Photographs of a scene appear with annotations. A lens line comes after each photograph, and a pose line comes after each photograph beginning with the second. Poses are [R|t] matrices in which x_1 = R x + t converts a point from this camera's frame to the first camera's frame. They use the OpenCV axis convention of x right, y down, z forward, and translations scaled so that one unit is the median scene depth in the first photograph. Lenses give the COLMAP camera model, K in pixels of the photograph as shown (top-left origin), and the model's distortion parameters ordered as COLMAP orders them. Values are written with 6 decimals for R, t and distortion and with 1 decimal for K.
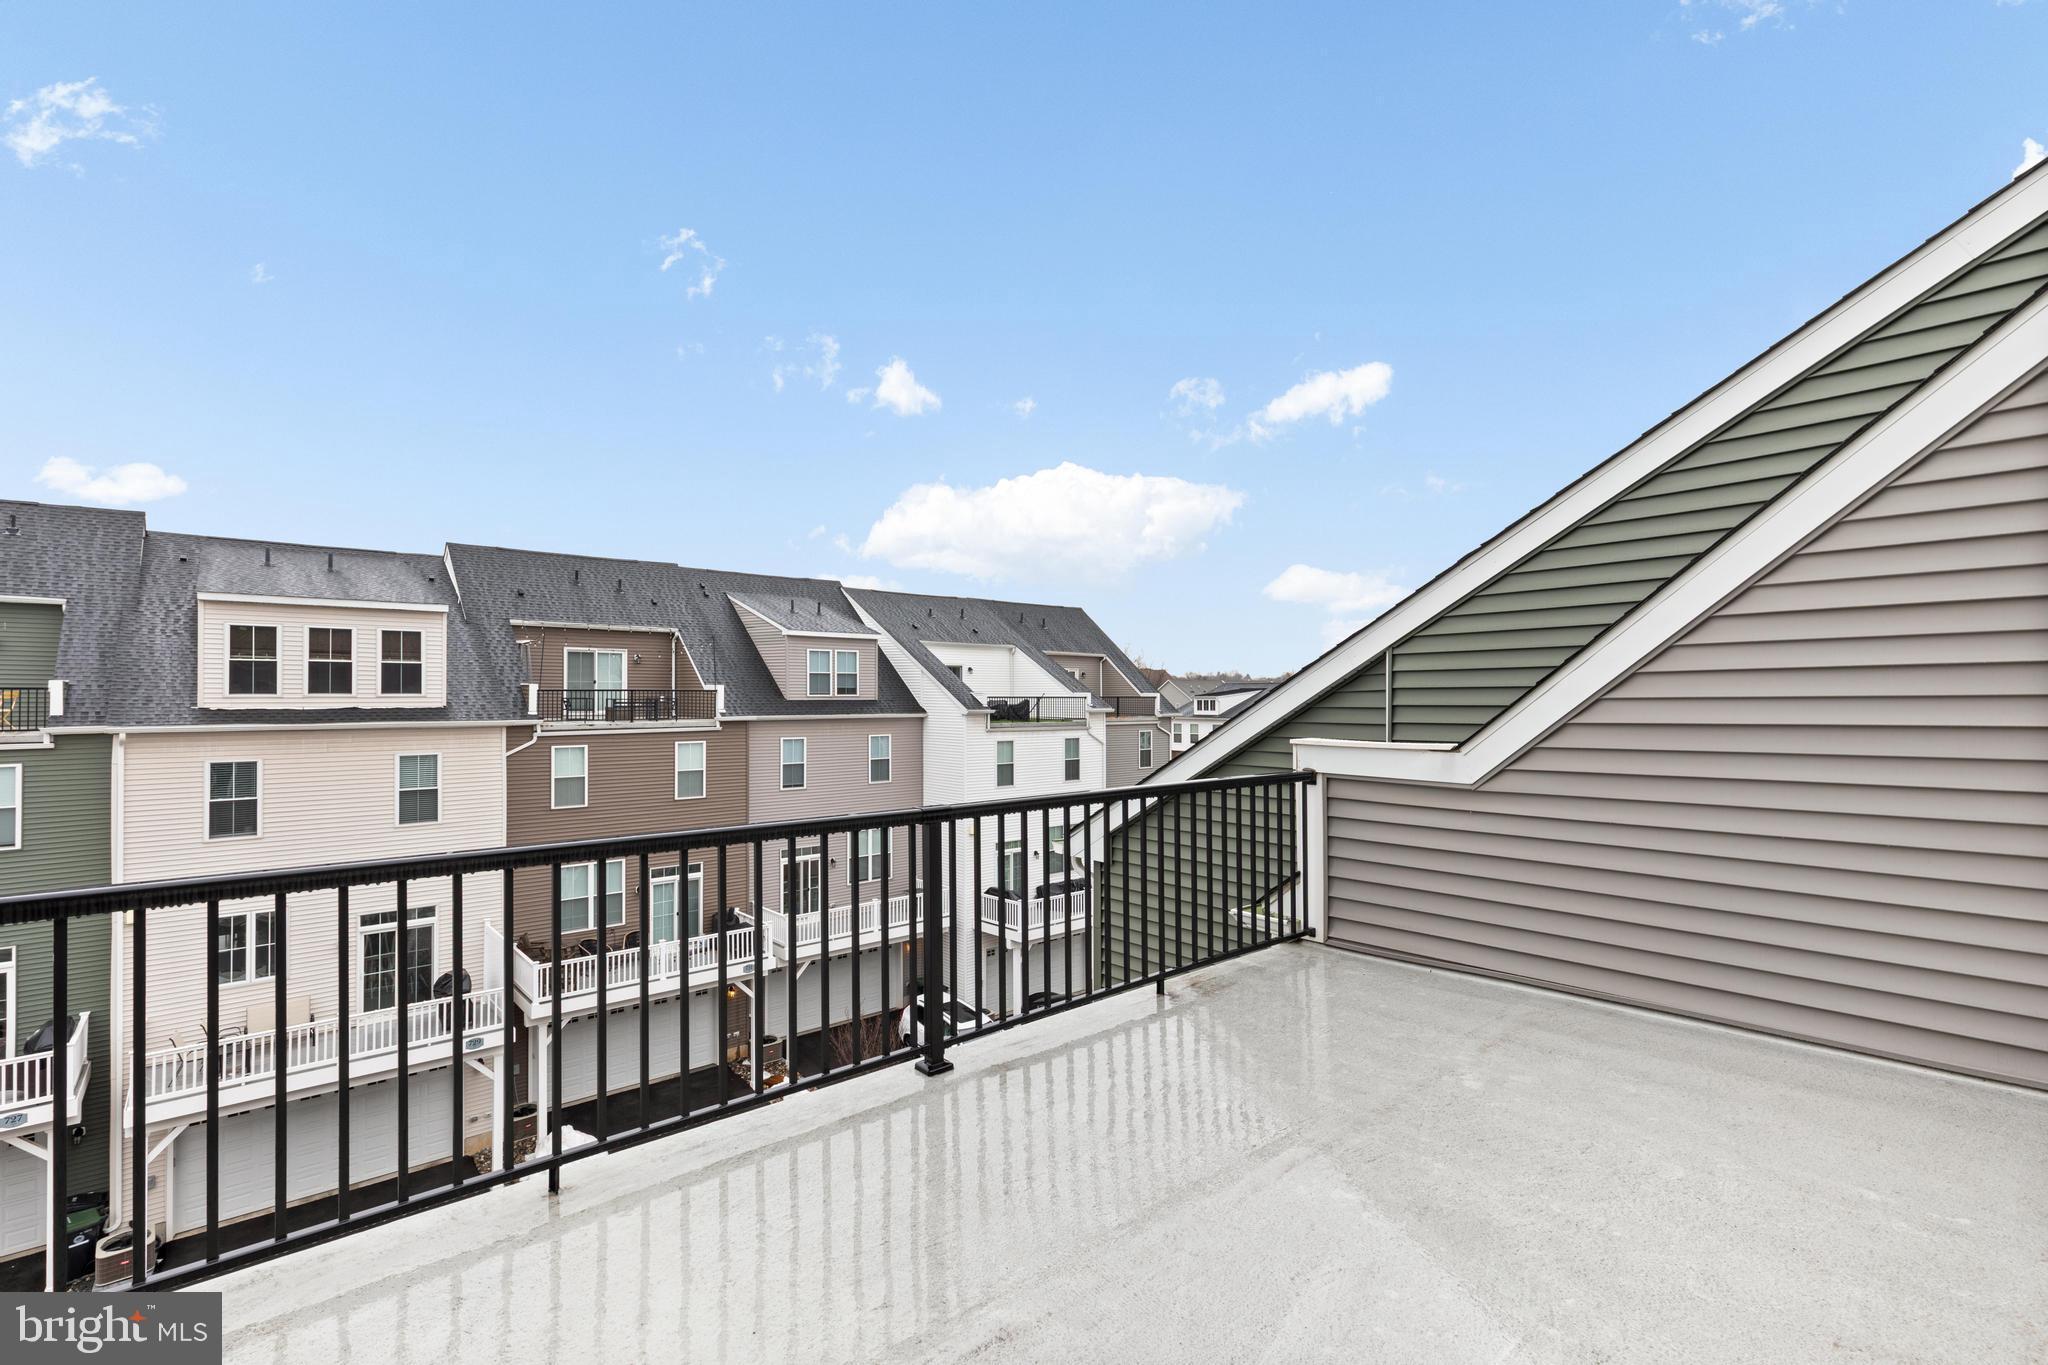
lens RADIAL K [[923.4, 0, 1022.2], [0, 923.4, 688.7], [0, 0, 1]] dist [0.006994, -0.001013]
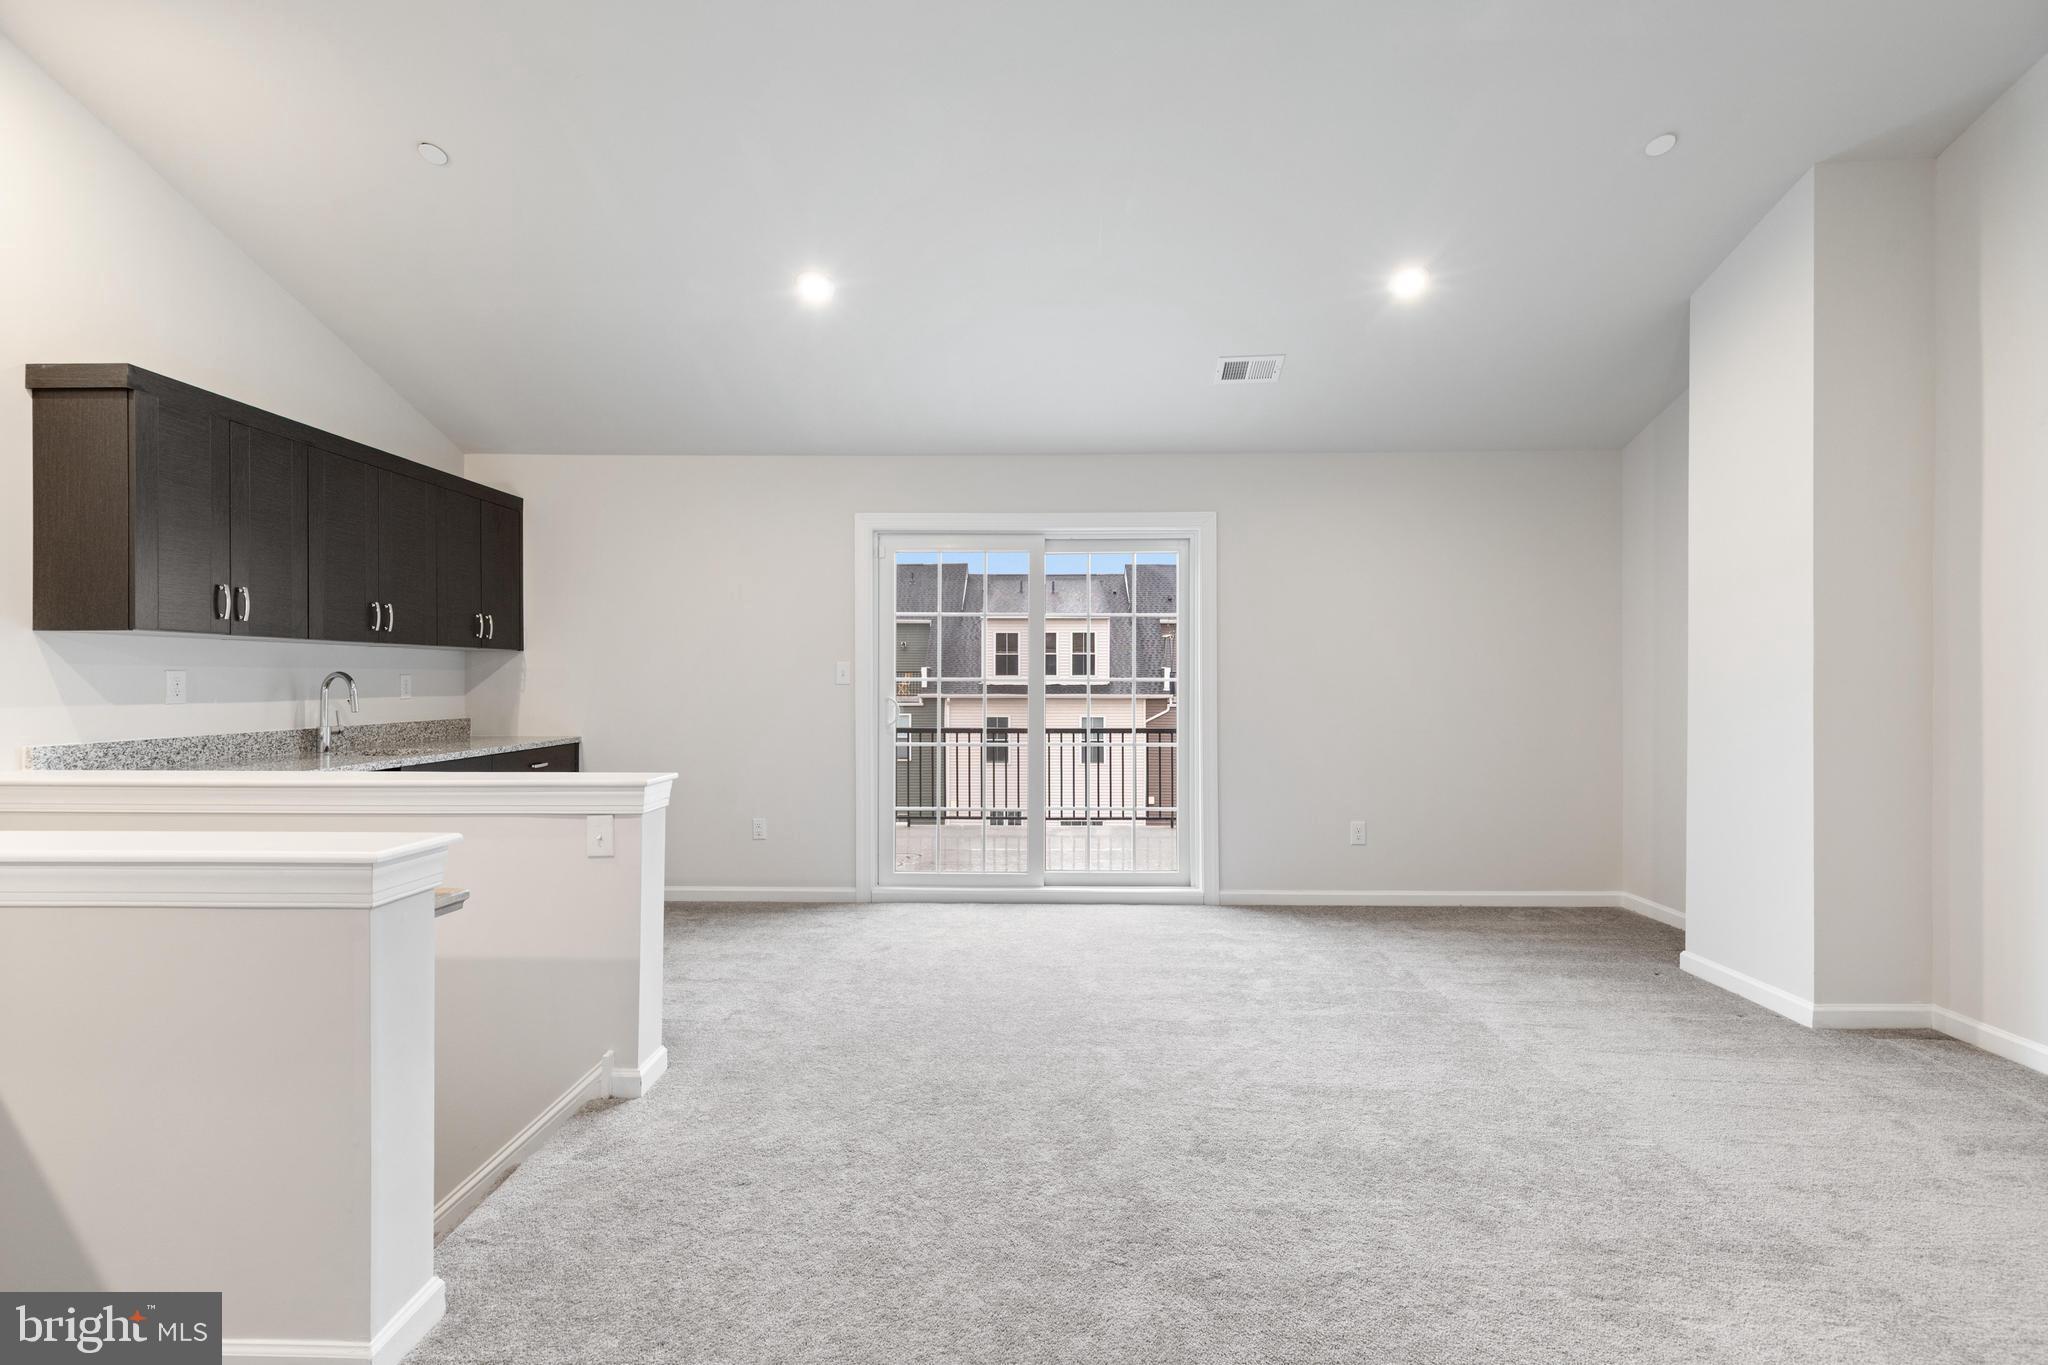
lens RADIAL K [[923.4, 0, 1037.4], [0, 923.4, 679.3], [0, 0, 1]] dist [0.006994, -0.001013]
pose [[0.748171, 0.004821, -0.663489, 0.263595], [0.003885, 0.999925, 0.011647, -0.005696], [0.663495, -0.011291, 0.748096, -0.157609]]
